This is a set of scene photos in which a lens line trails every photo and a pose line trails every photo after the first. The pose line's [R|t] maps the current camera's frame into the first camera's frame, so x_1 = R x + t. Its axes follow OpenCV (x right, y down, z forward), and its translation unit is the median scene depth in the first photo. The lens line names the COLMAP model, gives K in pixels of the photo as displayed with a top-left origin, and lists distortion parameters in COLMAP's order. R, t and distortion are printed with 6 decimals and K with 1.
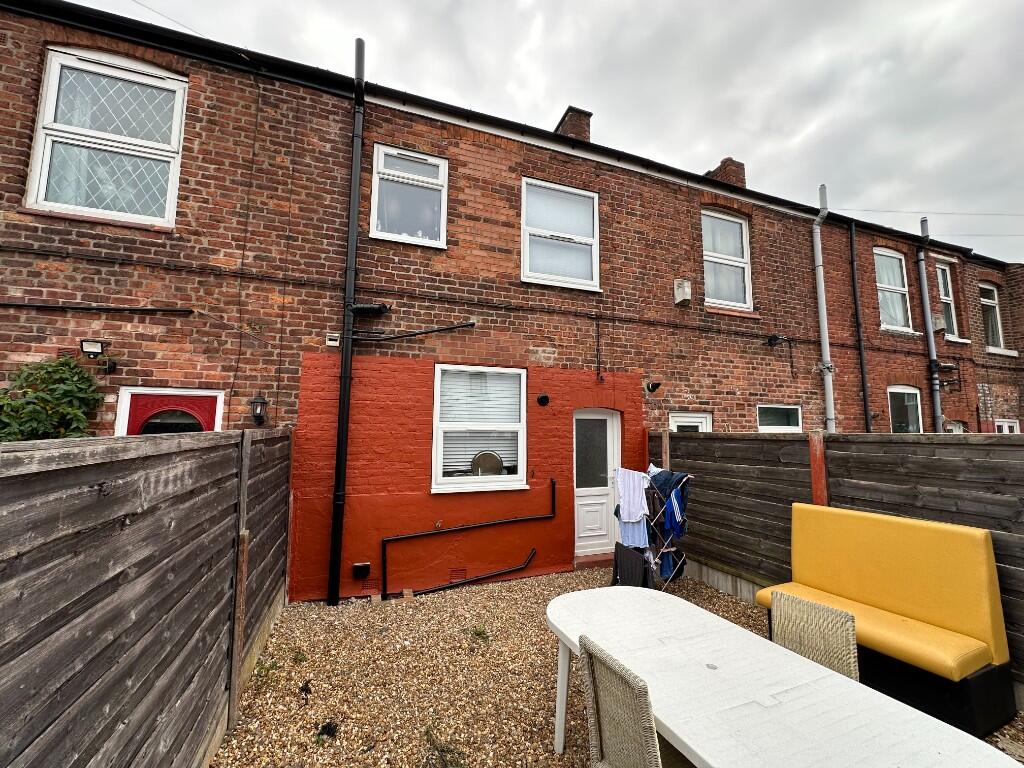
lens RADIAL K [[408.8, 0, 510.5], [0, 408.8, 384.1], [0, 0, 1]] dist [-0.002333, 0.000559]
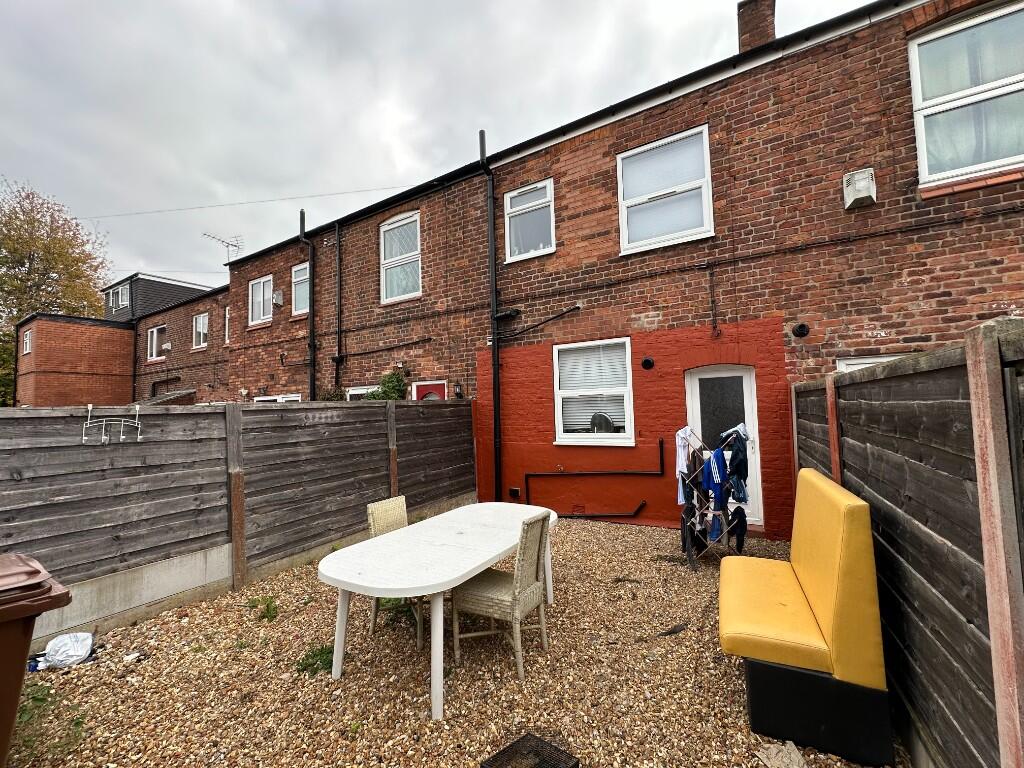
lens RADIAL K [[408.8, 0, 511.5], [0, 408.8, 385.4], [0, 0, 1]] dist [-0.002333, 0.000559]
pose [[0.636578, -0.067771, -0.768229, 0.736189], [0.117809, 0.992986, 0.010021, 0.047830], [0.762161, -0.096884, 0.640097, 0.069164]]
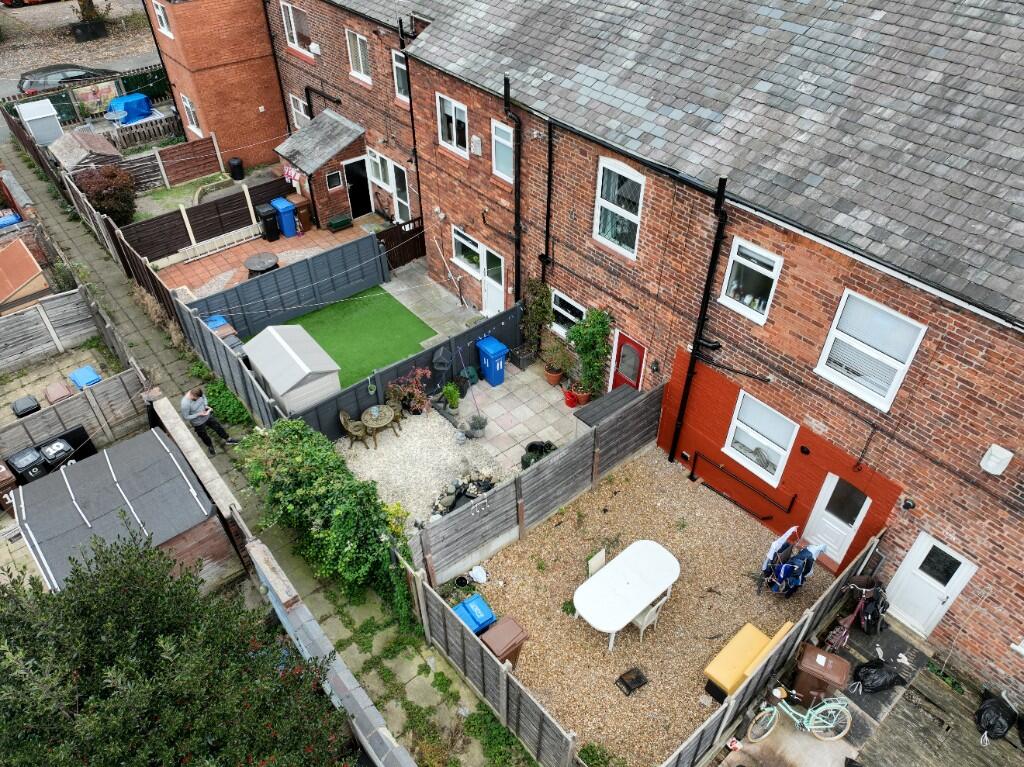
lens RADIAL K [[721.1, 0, 511.4], [0, 721.1, 385.7], [0, 0, 1]] dist [0.001757, 0.018792]
pose [[0.340266, 0.616493, -0.710039, 1.394777], [0.106940, 0.724827, 0.680580, -1.950416], [0.934228, -0.307510, 0.180706, -0.225123]]
